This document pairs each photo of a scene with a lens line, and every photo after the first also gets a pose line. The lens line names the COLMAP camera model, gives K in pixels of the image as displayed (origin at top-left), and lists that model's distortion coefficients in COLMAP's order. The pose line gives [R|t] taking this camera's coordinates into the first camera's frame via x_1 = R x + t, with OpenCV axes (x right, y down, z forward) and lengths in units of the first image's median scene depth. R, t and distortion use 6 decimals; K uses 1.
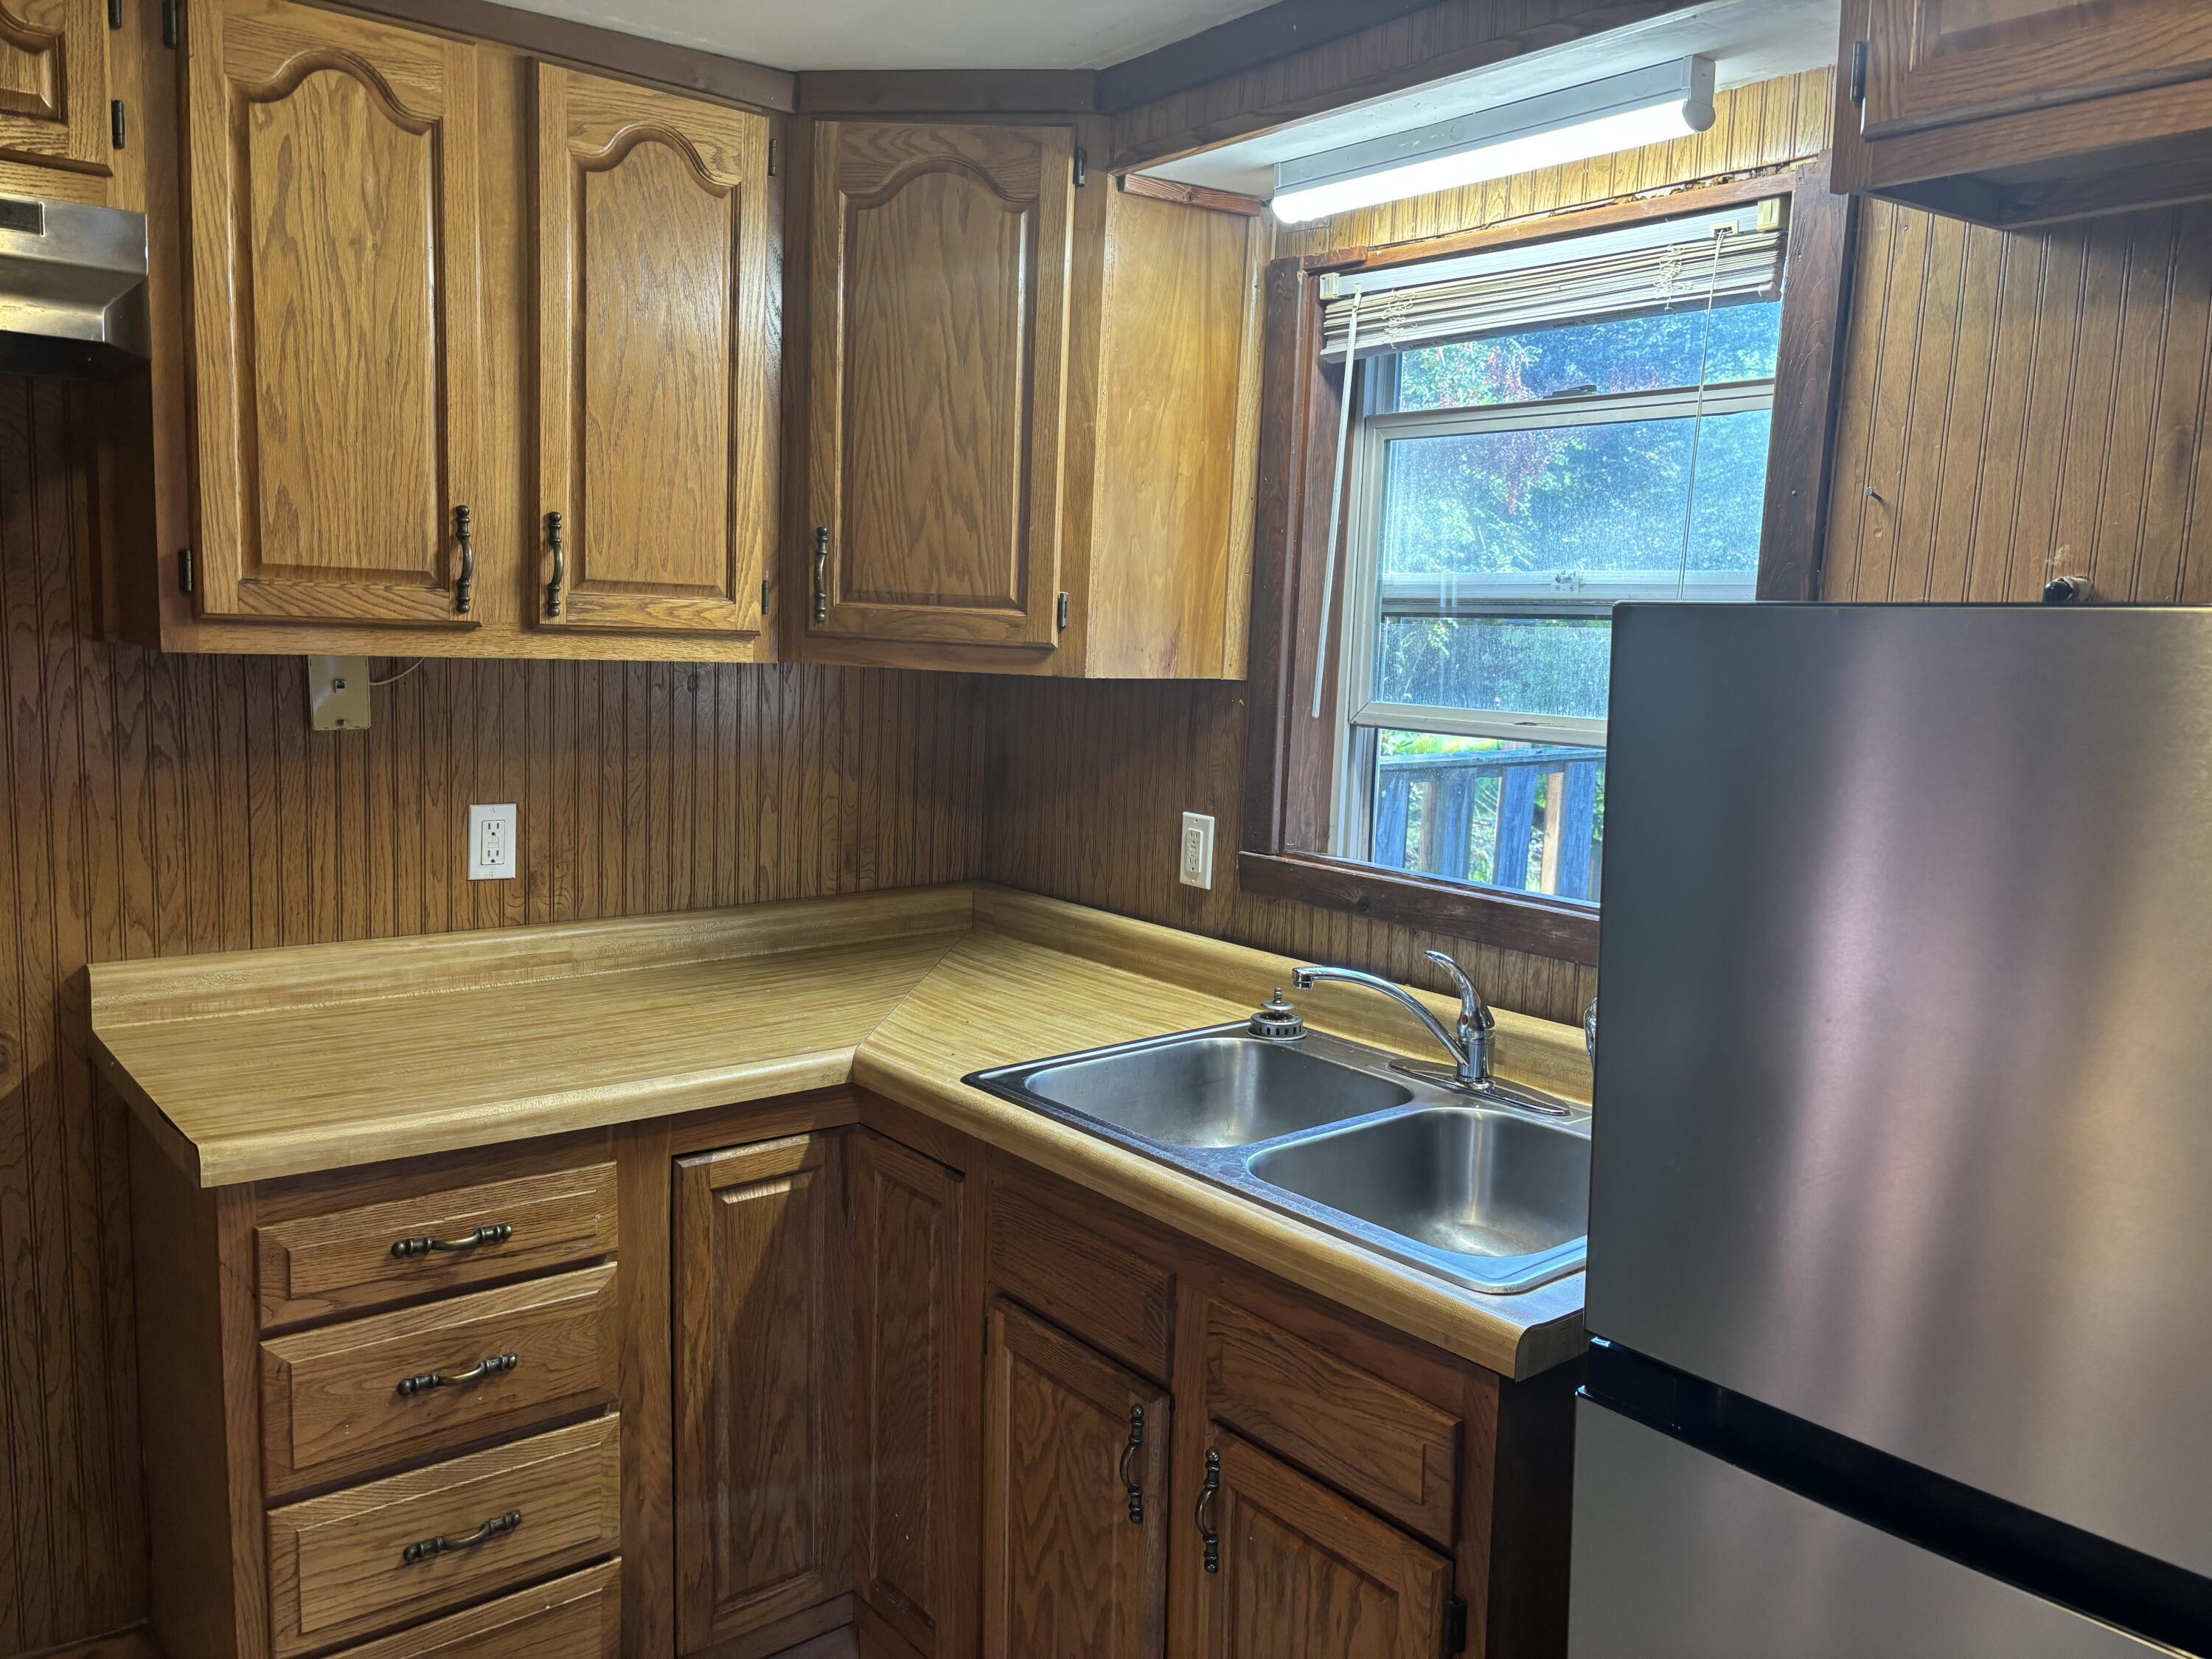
lens RADIAL K [[1642.4, 0, 1107.9], [0, 1642.4, 830.3], [0, 0, 1]] dist [0.003744, -0.033437]
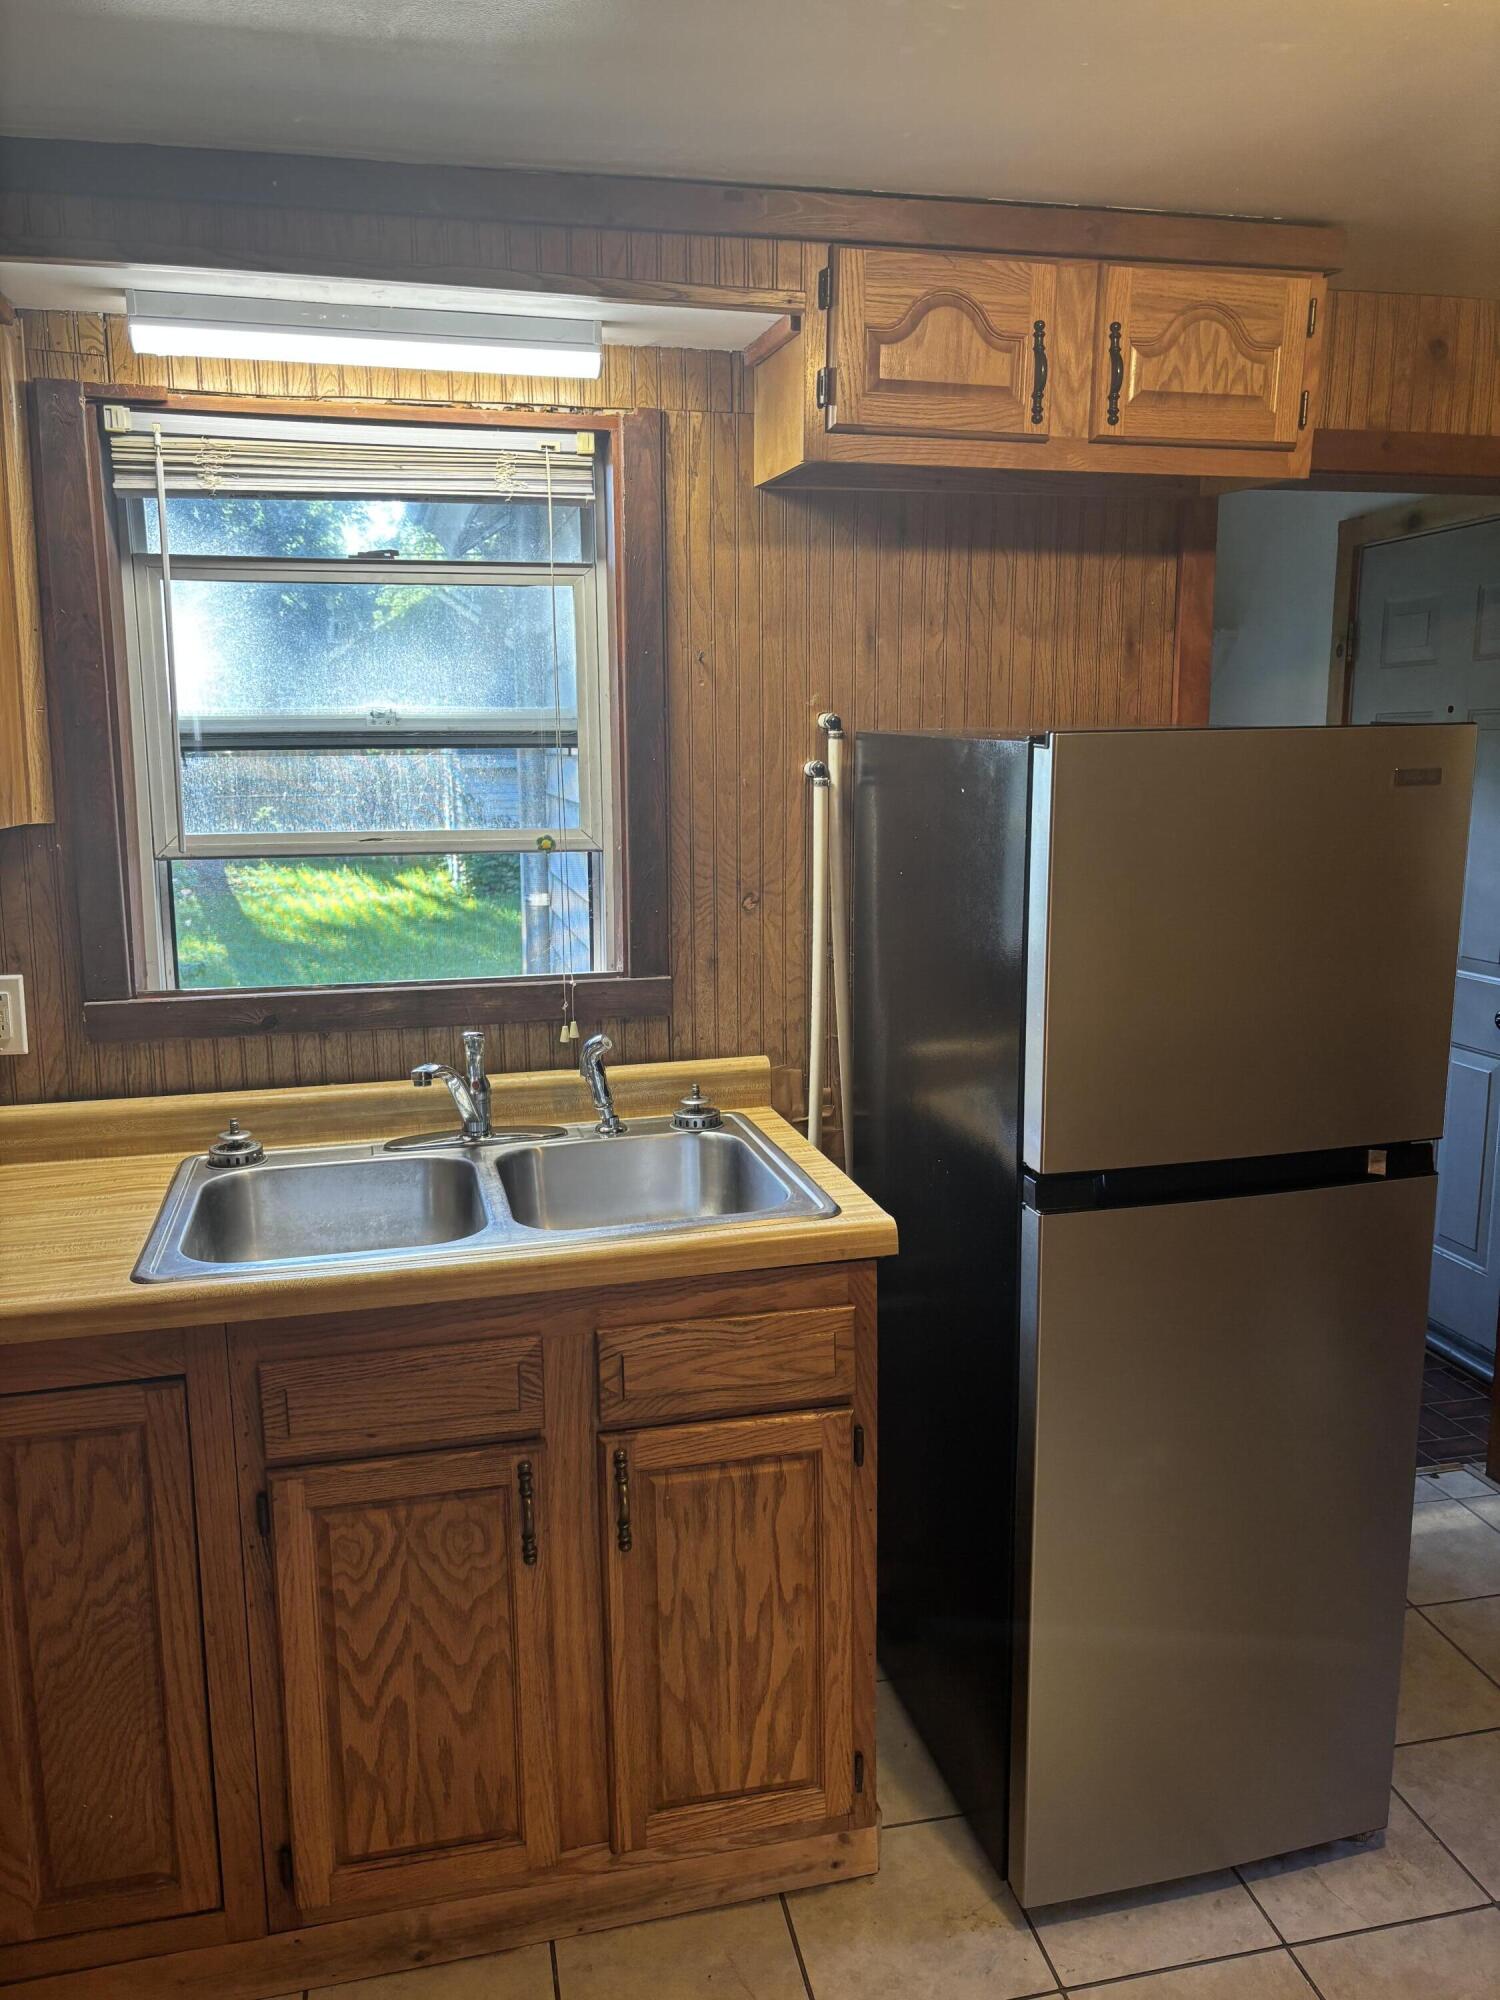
lens RADIAL K [[1492.0, 0, 754.1], [0, 1492.0, 993.0], [0, 0, 1]] dist [0.002296, -0.032311]
pose [[0.422057, -0.174154, 0.889685, -0.663267], [0.138131, 0.982270, 0.126749, -0.061776], [-0.895984, 0.069397, 0.438629, 0.340253]]
